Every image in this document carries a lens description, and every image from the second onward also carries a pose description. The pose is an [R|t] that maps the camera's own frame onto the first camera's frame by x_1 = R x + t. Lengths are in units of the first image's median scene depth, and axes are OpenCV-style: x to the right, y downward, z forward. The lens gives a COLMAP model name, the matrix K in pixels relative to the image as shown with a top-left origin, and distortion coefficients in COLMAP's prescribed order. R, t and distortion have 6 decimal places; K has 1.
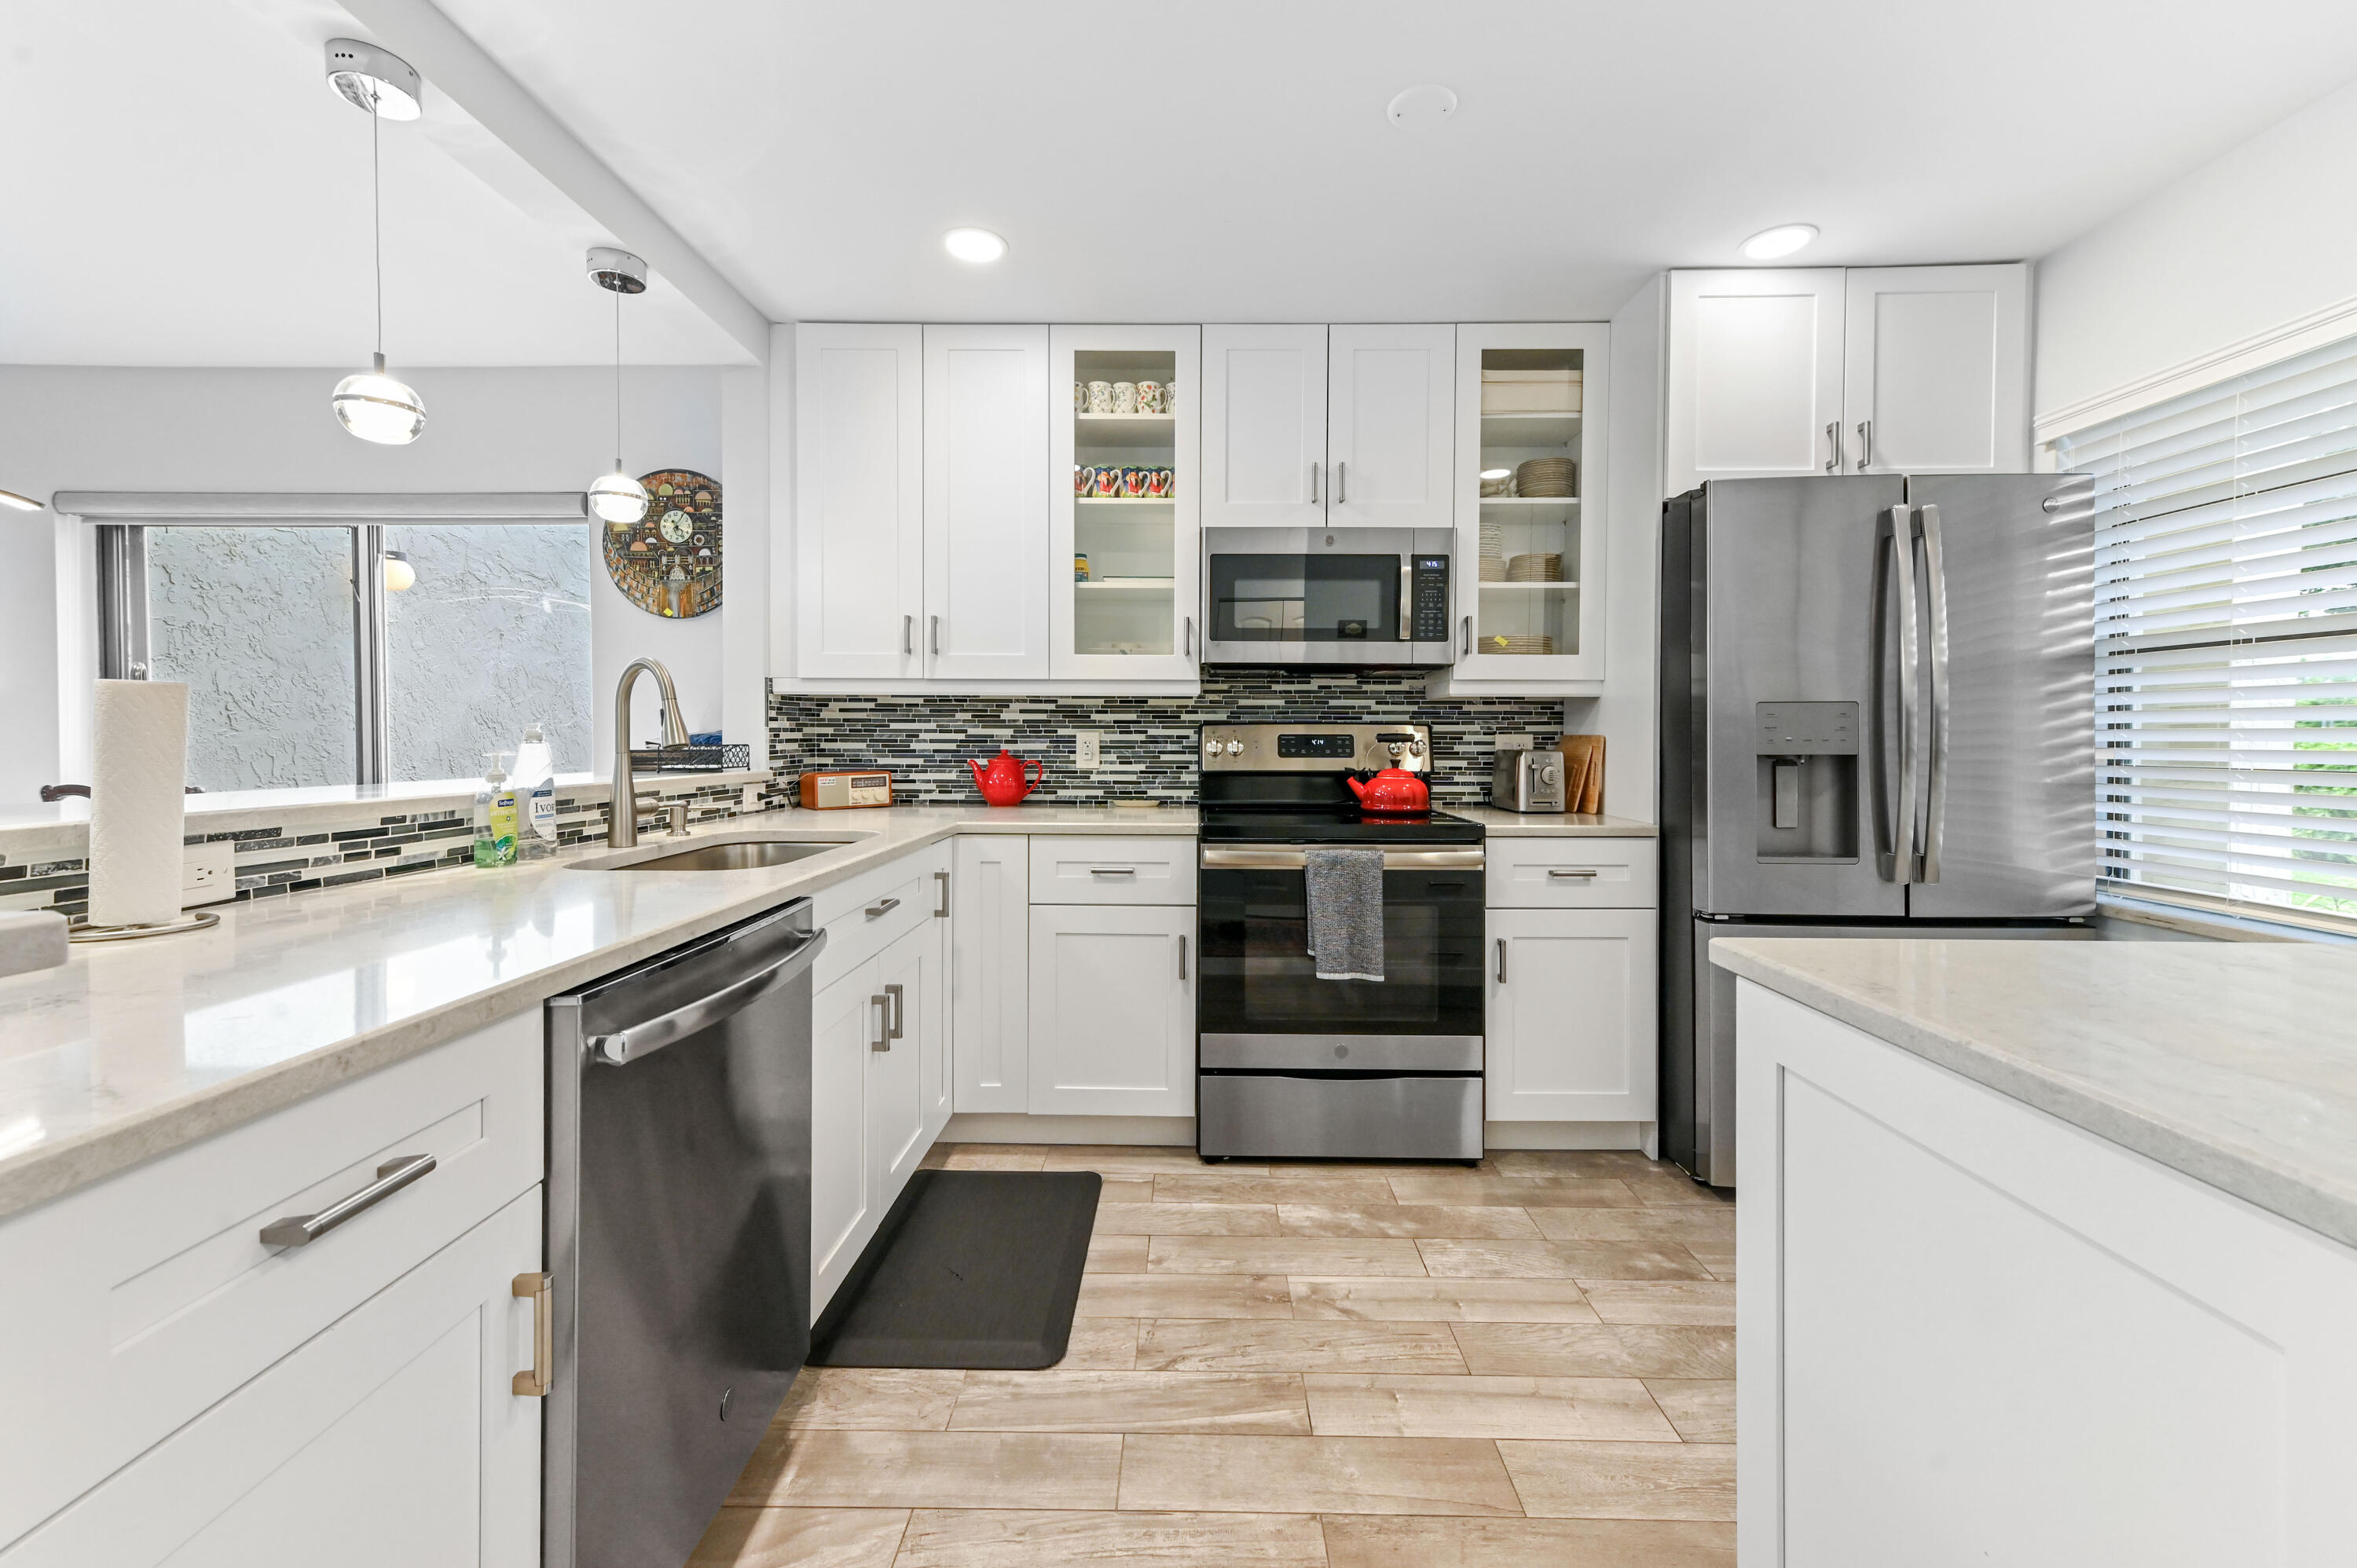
lens RADIAL K [[941.9, 0, 1185.0], [0, 941.9, 747.3], [0, 0, 1]] dist [0.014921, 0.000699]
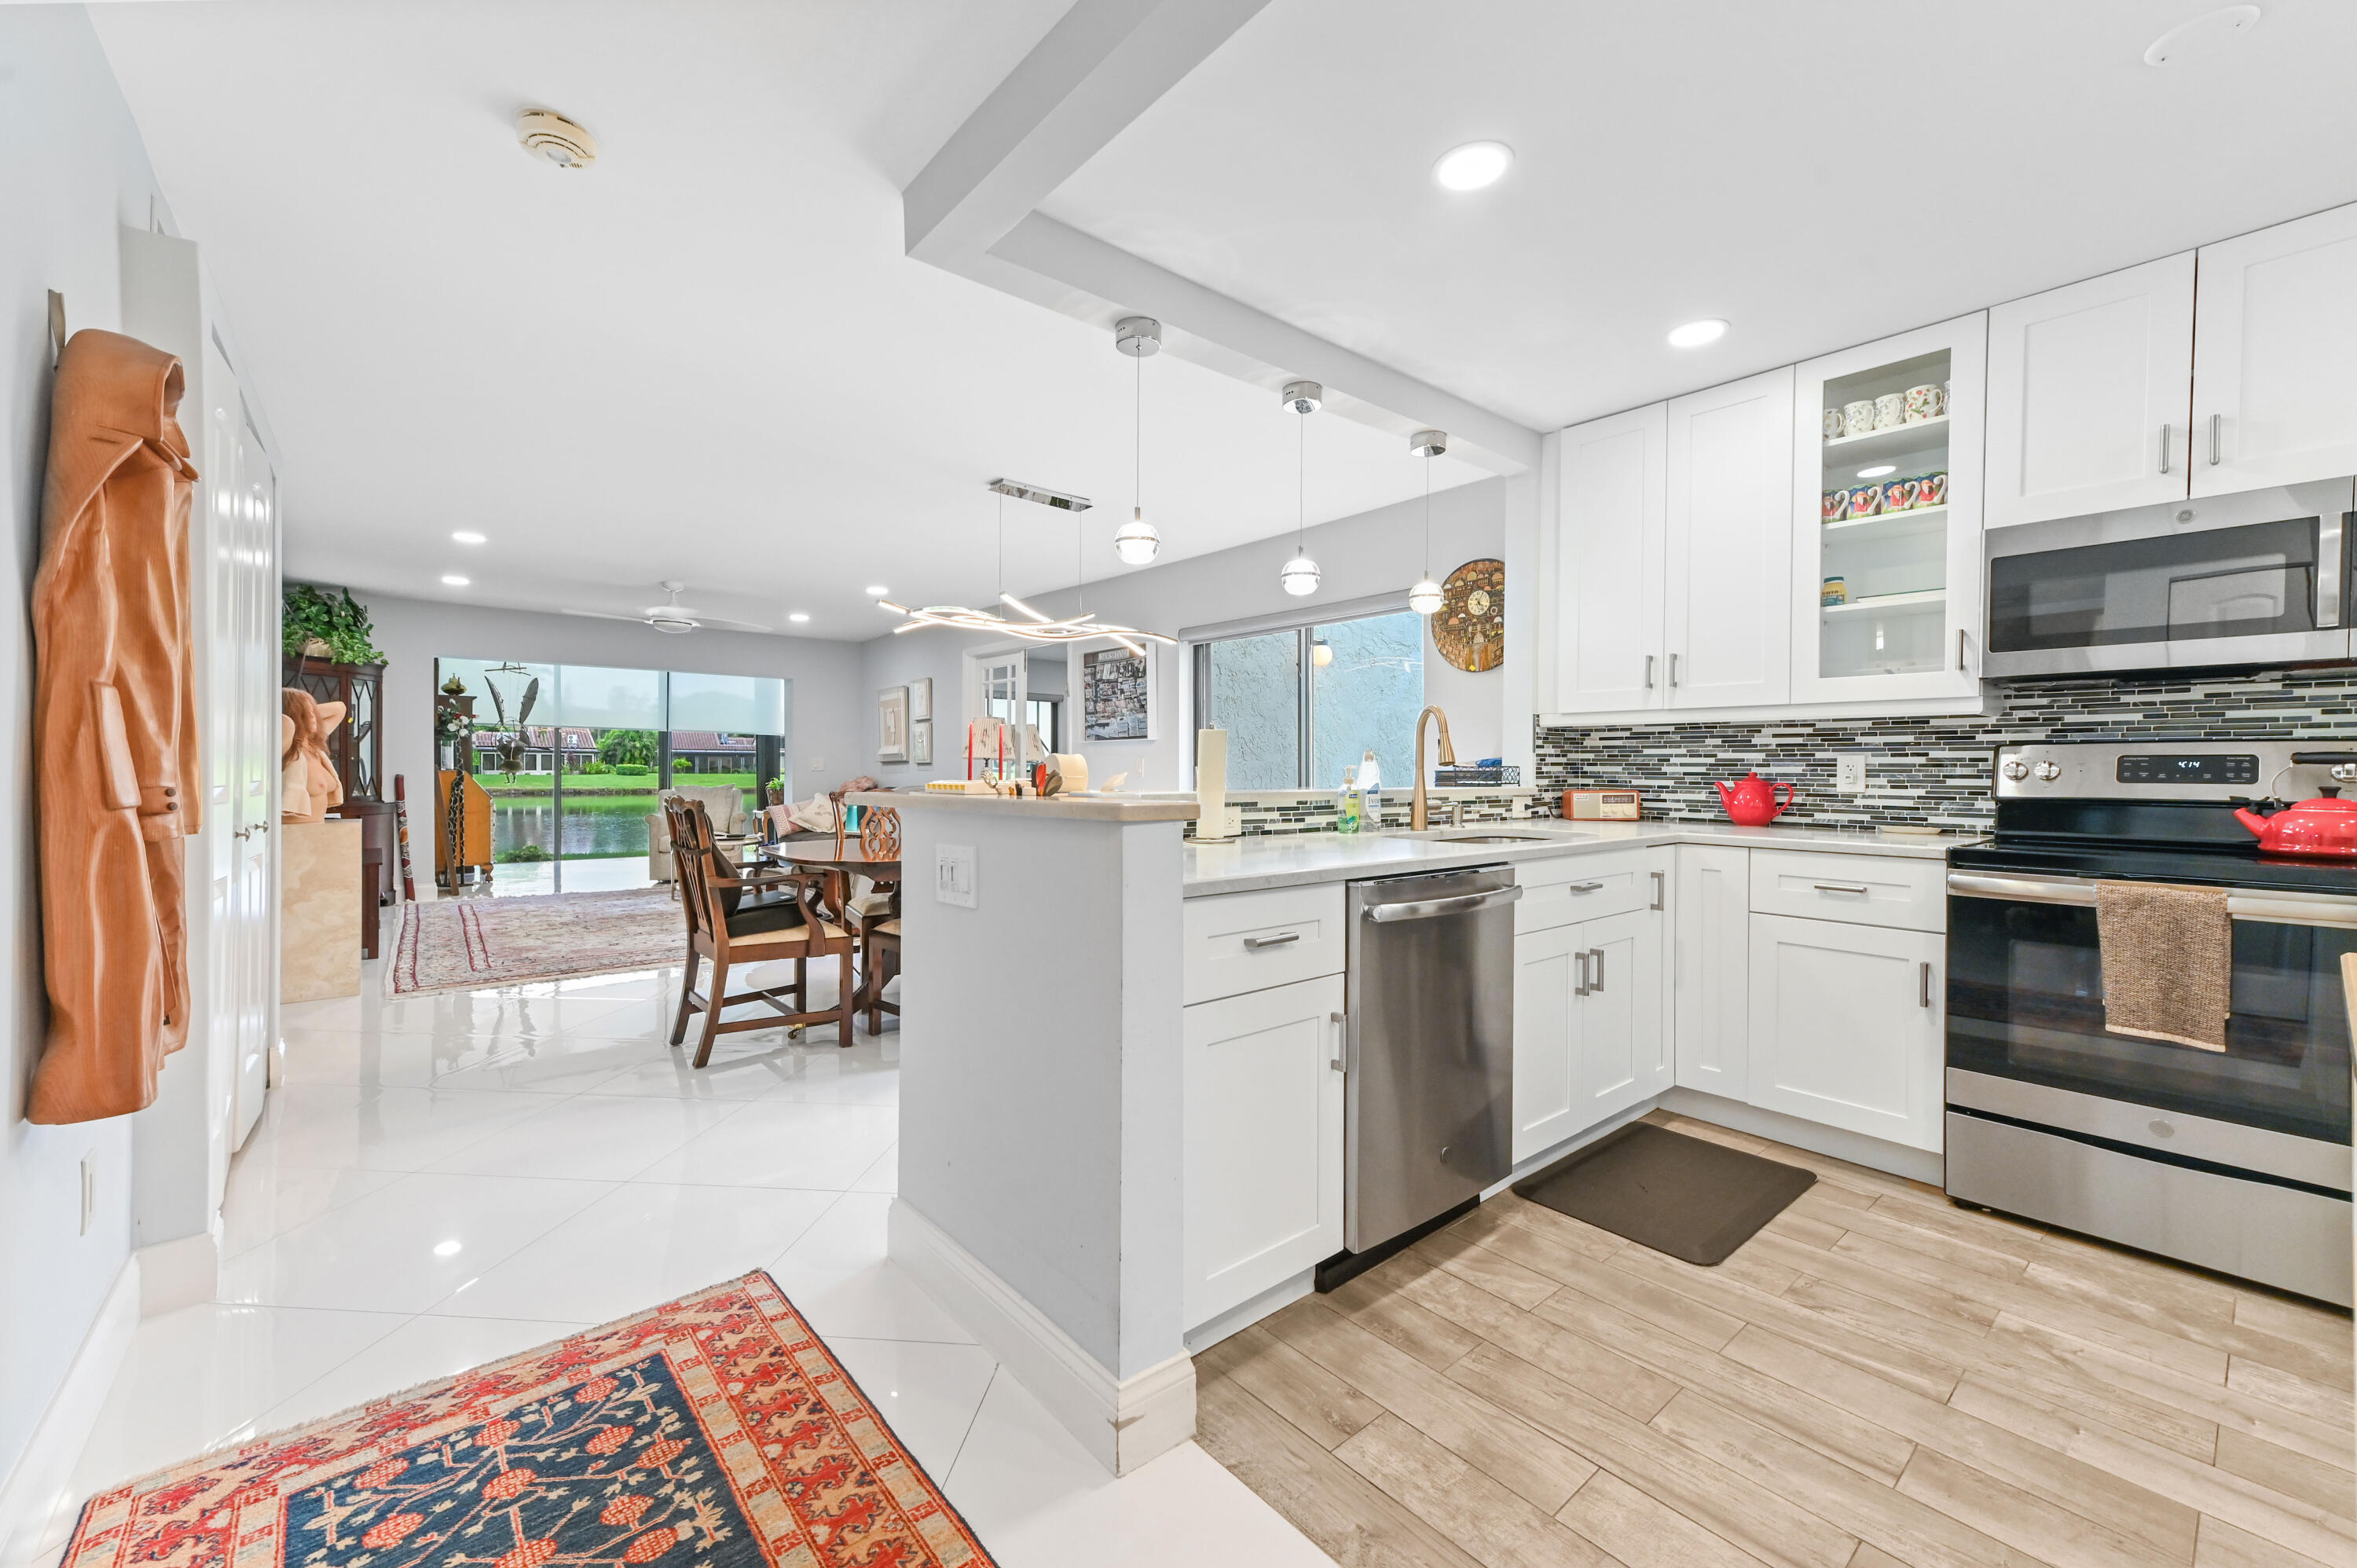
lens RADIAL K [[941.9, 0, 1185.2], [0, 941.9, 780.2], [0, 0, 1]] dist [0.014921, 0.000699]
pose [[0.661187, 0.010139, -0.750153, 0.222698], [-0.011014, 0.999932, 0.003807, 0.016971], [0.750140, 0.005745, 0.661254, -0.215214]]
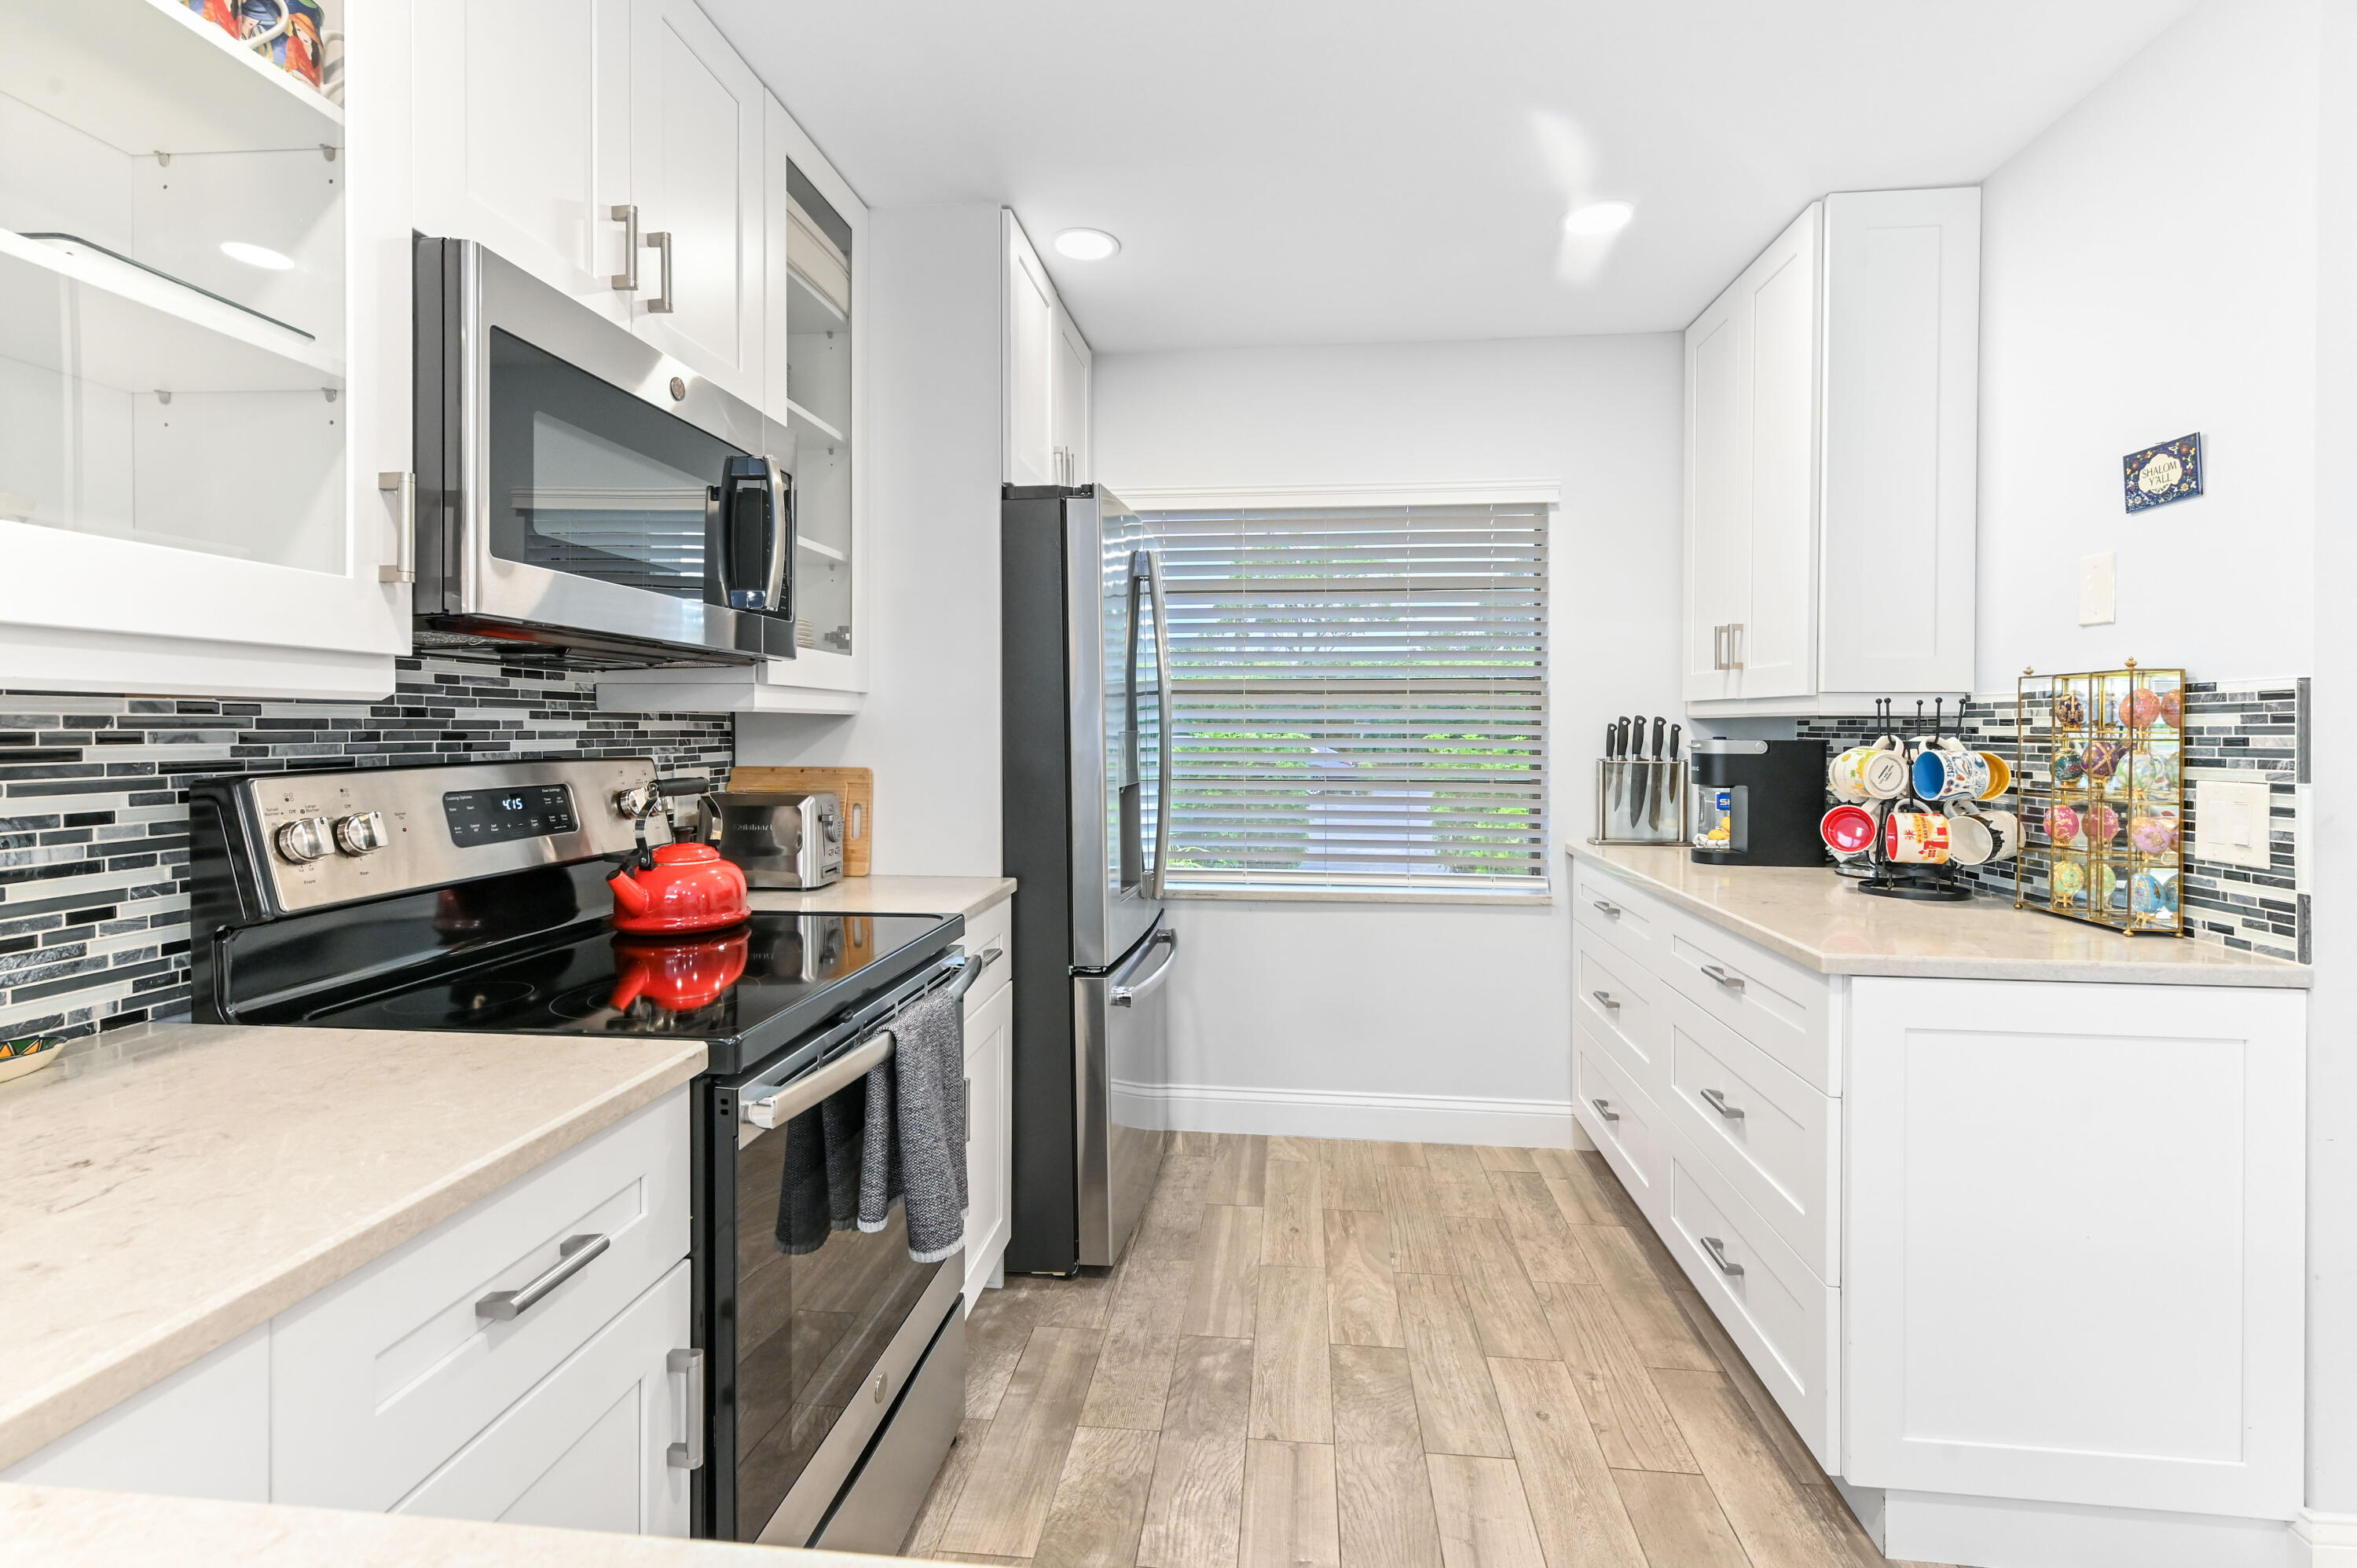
lens RADIAL K [[1068.5, 0, 1184.6], [0, 1068.5, 733.2], [0, 0, 1]] dist [0.001839, 0.000368]
pose [[0.091513, -0.008185, 0.995770, -0.402773], [0.009992, 0.999923, 0.007301, -0.047493], [-0.995754, 0.009282, 0.091588, 0.747394]]
